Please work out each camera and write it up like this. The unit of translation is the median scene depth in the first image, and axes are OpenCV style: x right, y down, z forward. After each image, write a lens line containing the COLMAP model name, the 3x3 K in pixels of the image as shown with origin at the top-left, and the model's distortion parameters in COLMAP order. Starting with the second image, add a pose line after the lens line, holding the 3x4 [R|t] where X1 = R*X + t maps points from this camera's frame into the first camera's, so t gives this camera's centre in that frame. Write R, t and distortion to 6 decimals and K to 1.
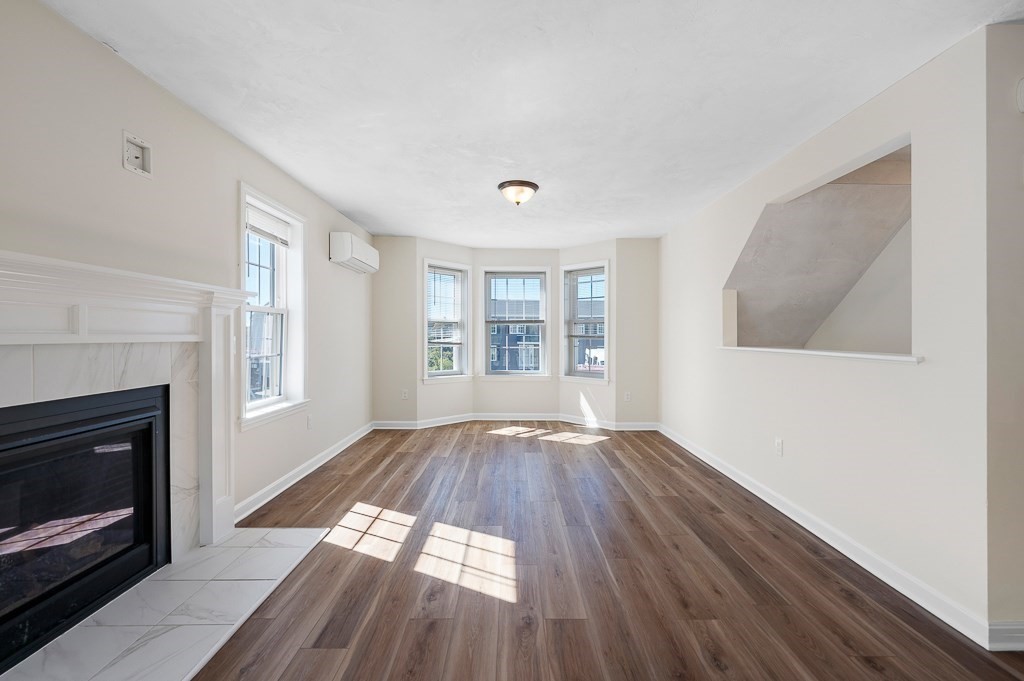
lens RADIAL K [[427.6, 0, 513.6], [0, 427.6, 336.7], [0, 0, 1]] dist [-0.000509, 0.000597]
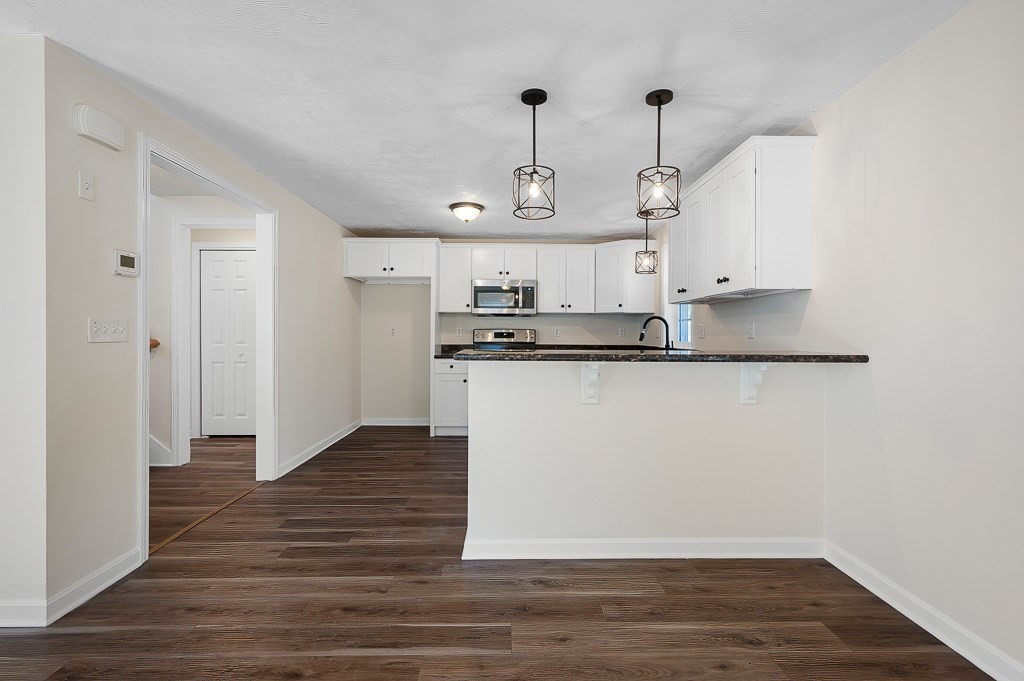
lens RADIAL K [[463.2, 0, 513.8], [0, 463.2, 334.8], [0, 0, 1]] dist [0.000274, 0.000511]
pose [[-0.008216, -0.007879, 0.999935, -0.025936], [-0.000450, 0.999969, 0.007875, -0.000881], [-0.999966, -0.000385, -0.008219, -0.086079]]
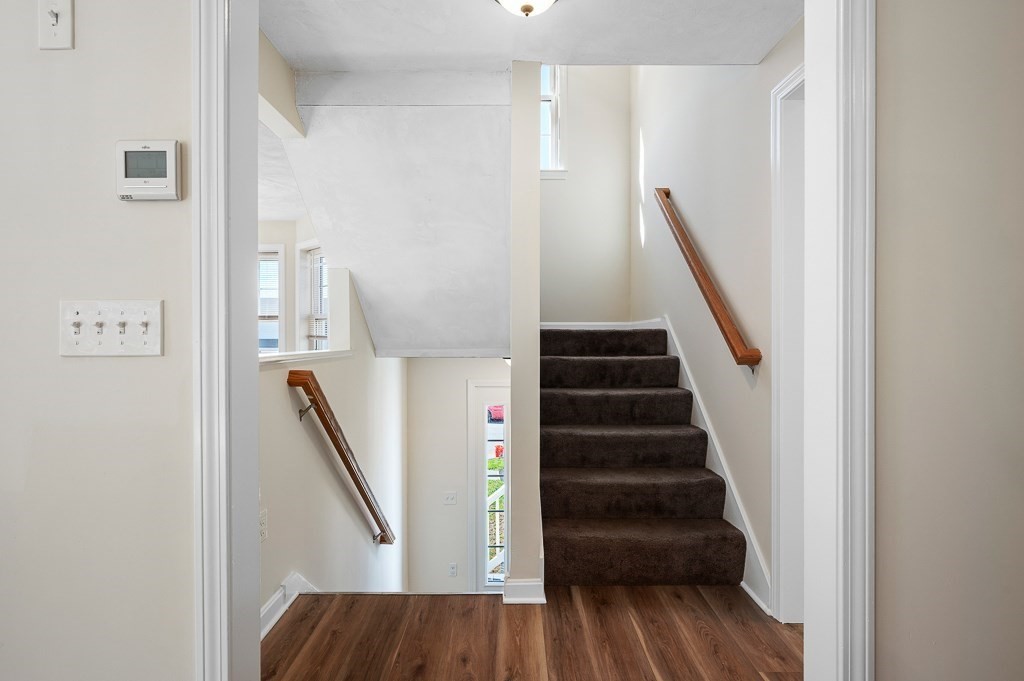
lens RADIAL K [[514.3, 0, 514.2], [0, 514.3, 337.3], [0, 0, 1]] dist [0.000993, 0.000575]
pose [[0.999978, -0.004152, -0.005123, 1.020817], [0.004146, 0.999991, -0.001205, 0.005987], [0.005128, 0.001184, 0.999986, 0.195300]]
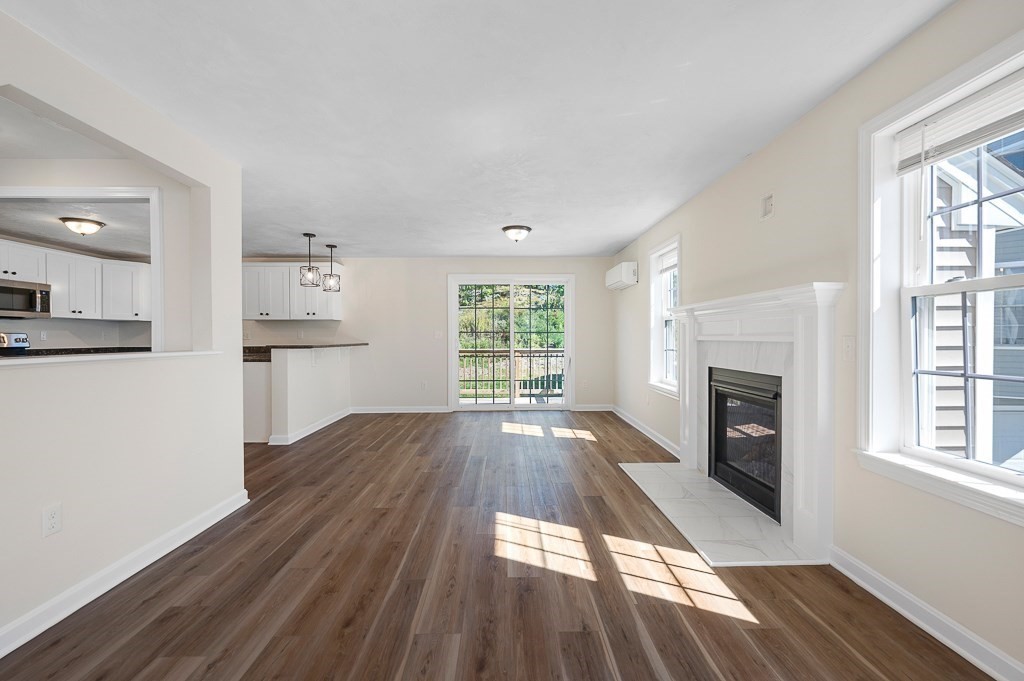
lens RADIAL K [[427.6, 0, 512.8], [0, 427.6, 339.4], [0, 0, 1]] dist [-0.000509, 0.000597]
pose [[-0.999900, -0.001521, -0.014080, -0.021205], [-0.001664, 0.999947, 0.010136, -0.005573], [0.014064, 0.010158, -0.999849, 1.632990]]
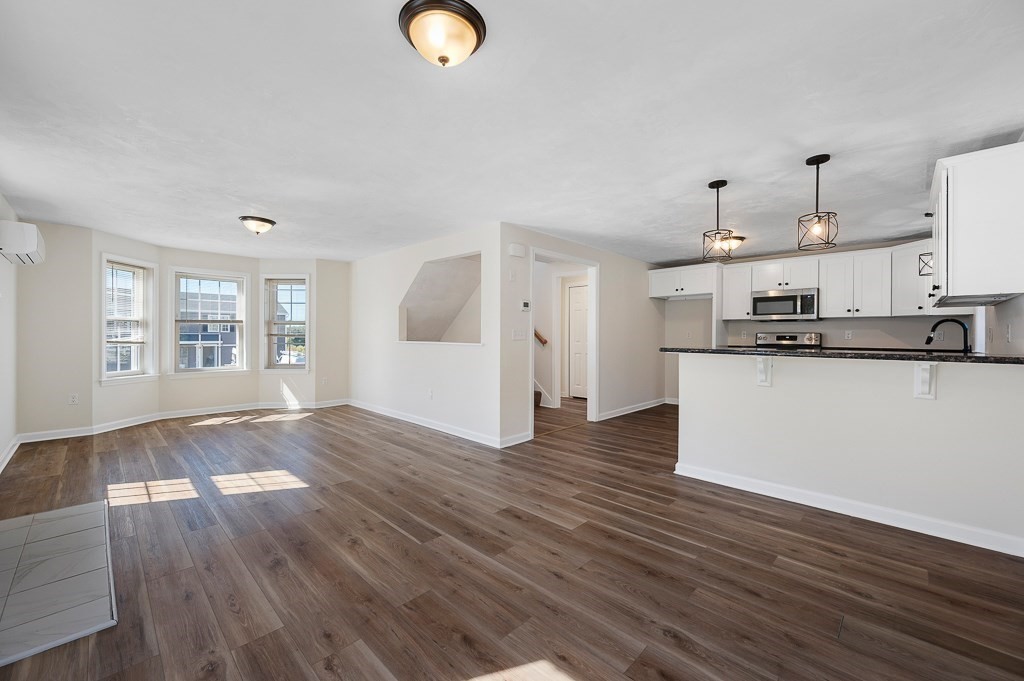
lens RADIAL K [[406.5, 0, 514.1], [0, 406.5, 334.3], [0, 0, 1]] dist [0.000908, 0.000121]
pose [[0.701441, 0.000069, 0.712728, -0.391221], [0.000966, 0.999999, -0.001048, -0.001952], [-0.712727, 0.001424, 0.701440, -0.511522]]
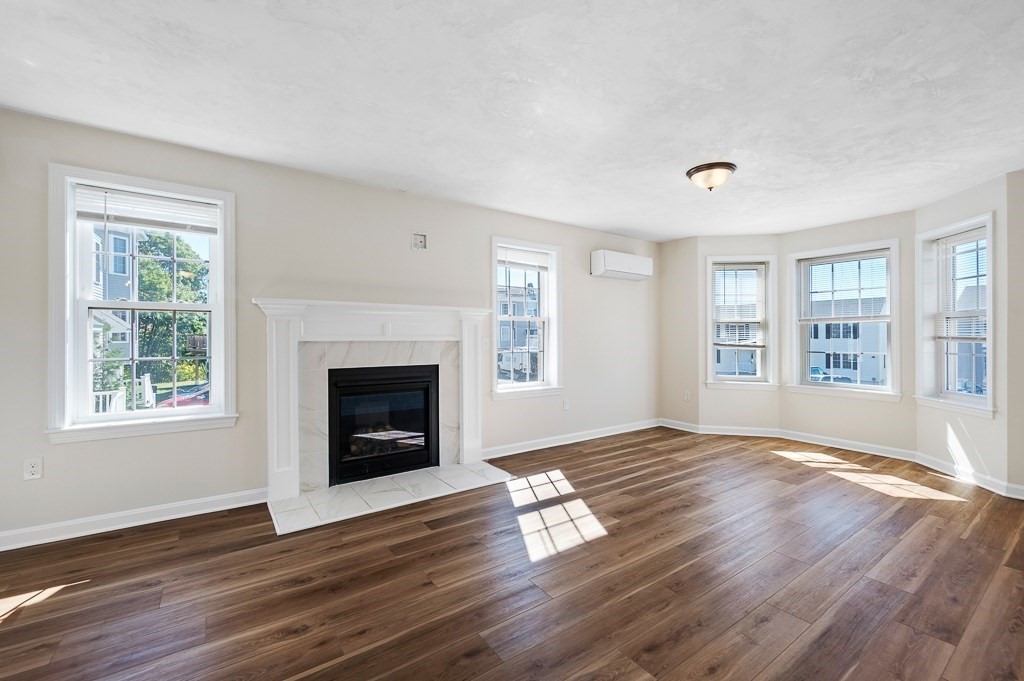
lens RADIAL K [[427.6, 0, 518.3], [0, 427.6, 338.6], [0, 0, 1]] dist [-0.000509, 0.000597]
pose [[0.574994, -0.000085, -0.818158, 0.616894], [-0.001534, 0.999998, -0.001182, 0.003750], [0.818156, 0.001935, 0.574993, 0.187319]]
